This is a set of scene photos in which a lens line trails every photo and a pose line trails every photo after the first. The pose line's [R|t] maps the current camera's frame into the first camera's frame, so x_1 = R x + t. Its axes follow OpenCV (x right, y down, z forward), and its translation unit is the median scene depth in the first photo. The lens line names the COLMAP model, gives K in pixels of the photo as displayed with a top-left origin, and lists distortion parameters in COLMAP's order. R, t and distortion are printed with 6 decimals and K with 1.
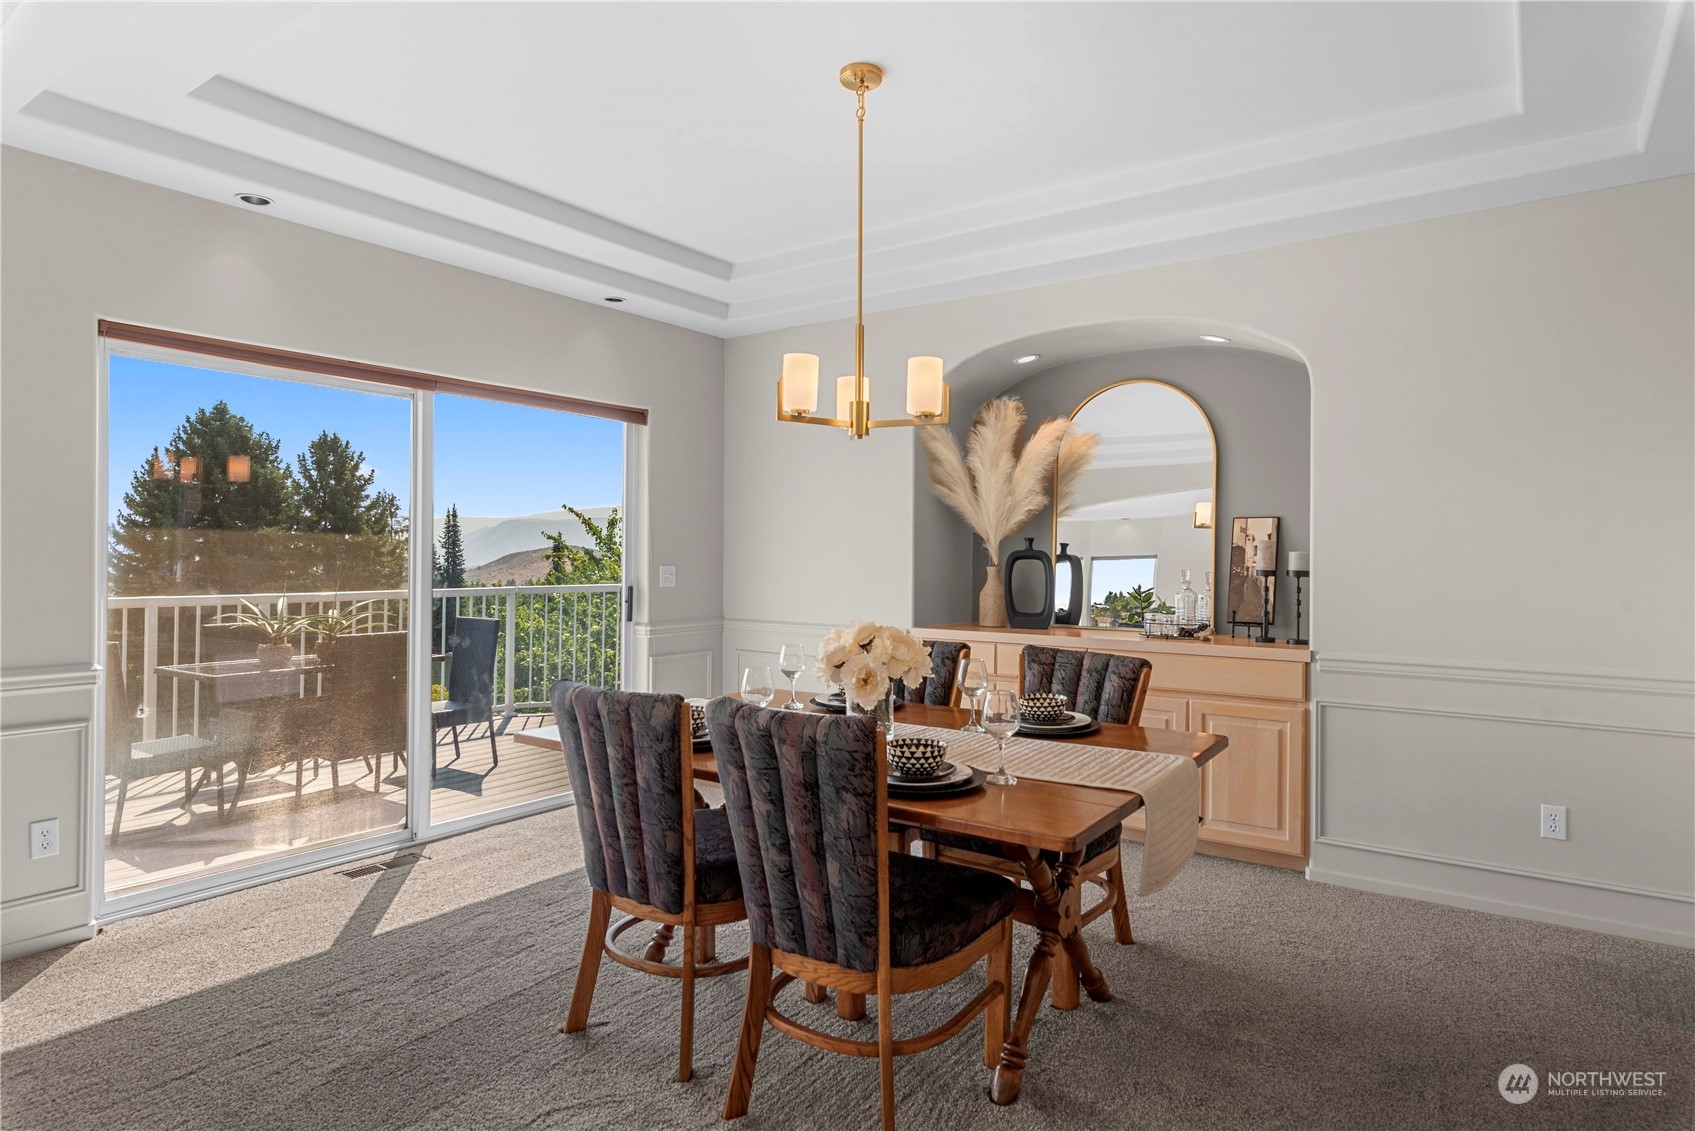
lens RADIAL K [[966.9, 0, 858.5], [0, 966.9, 555.8], [0, 0, 1]] dist [0.003694, 0.000265]
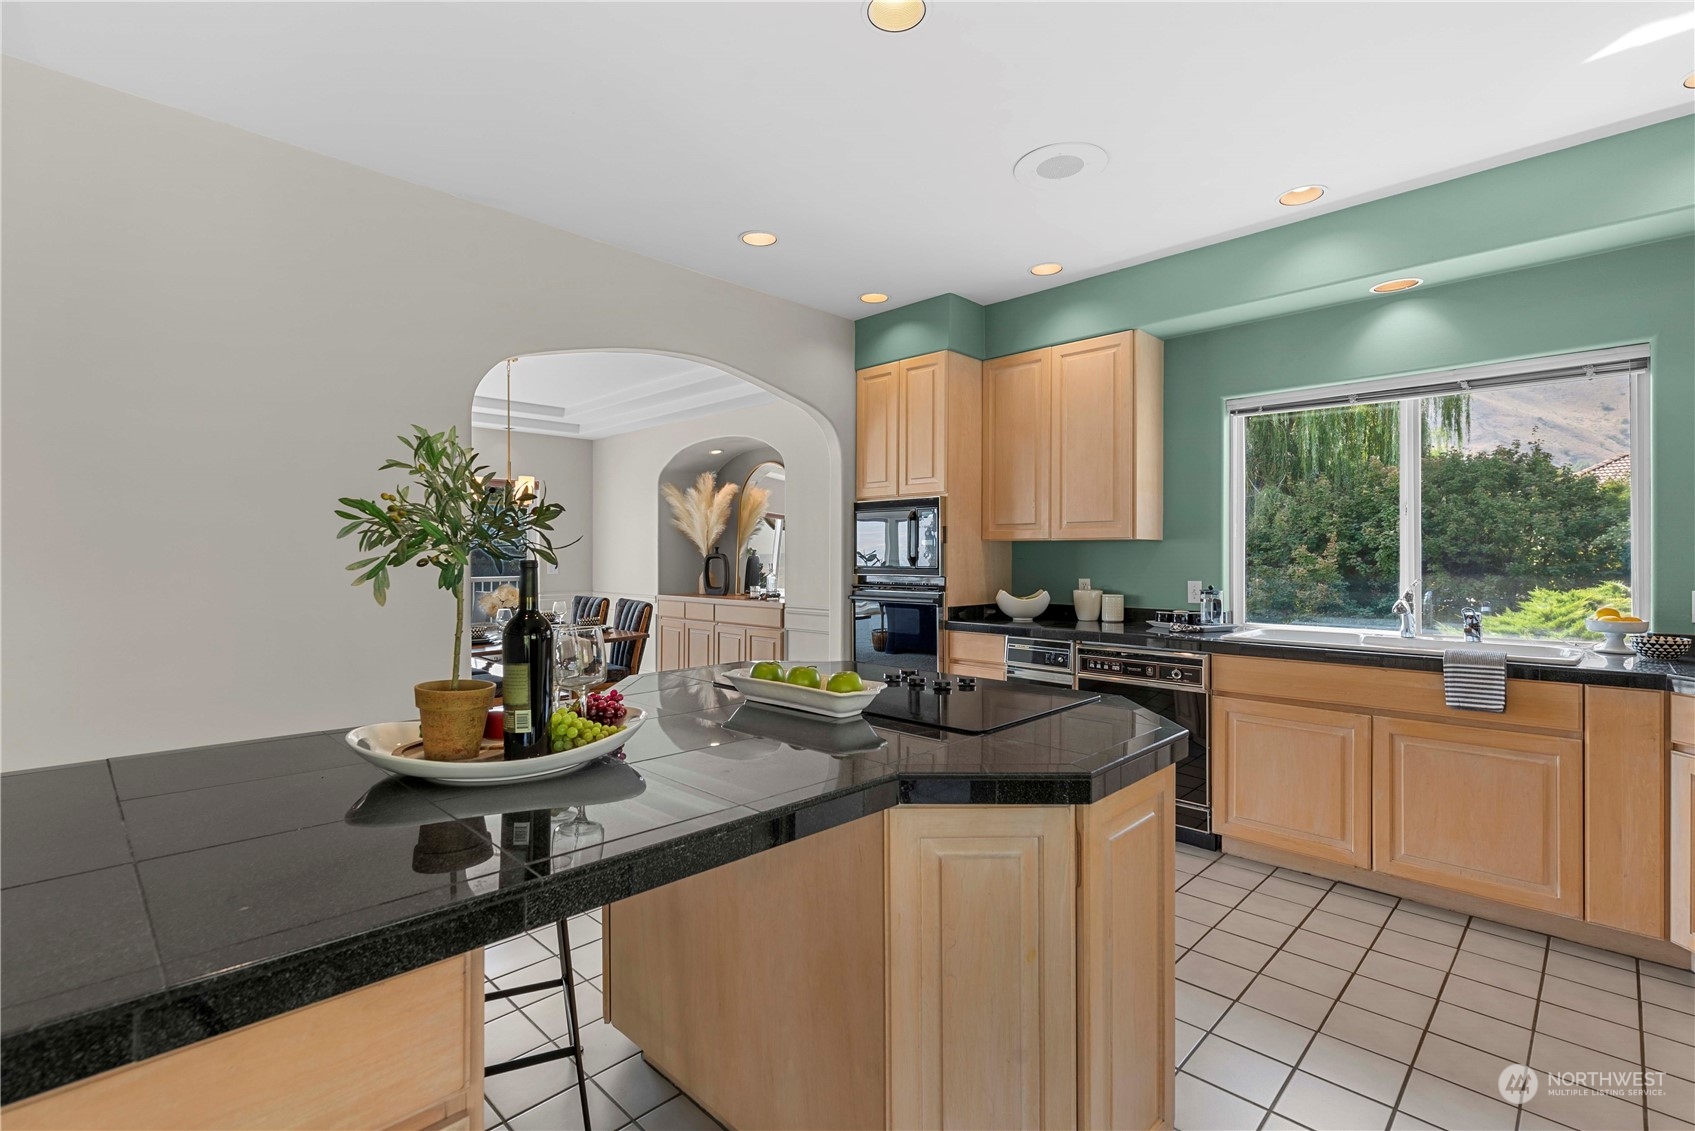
lens RADIAL K [[776.9, 0, 843.5], [0, 776.9, 553.9], [0, 0, 1]] dist [-0.001363, -0.000017]
pose [[0.986769, -0.002960, -0.162105, 0.662589], [0.002314, 0.999989, -0.004171, 0.001513], [0.162115, 0.003741, 0.986765, -0.448189]]
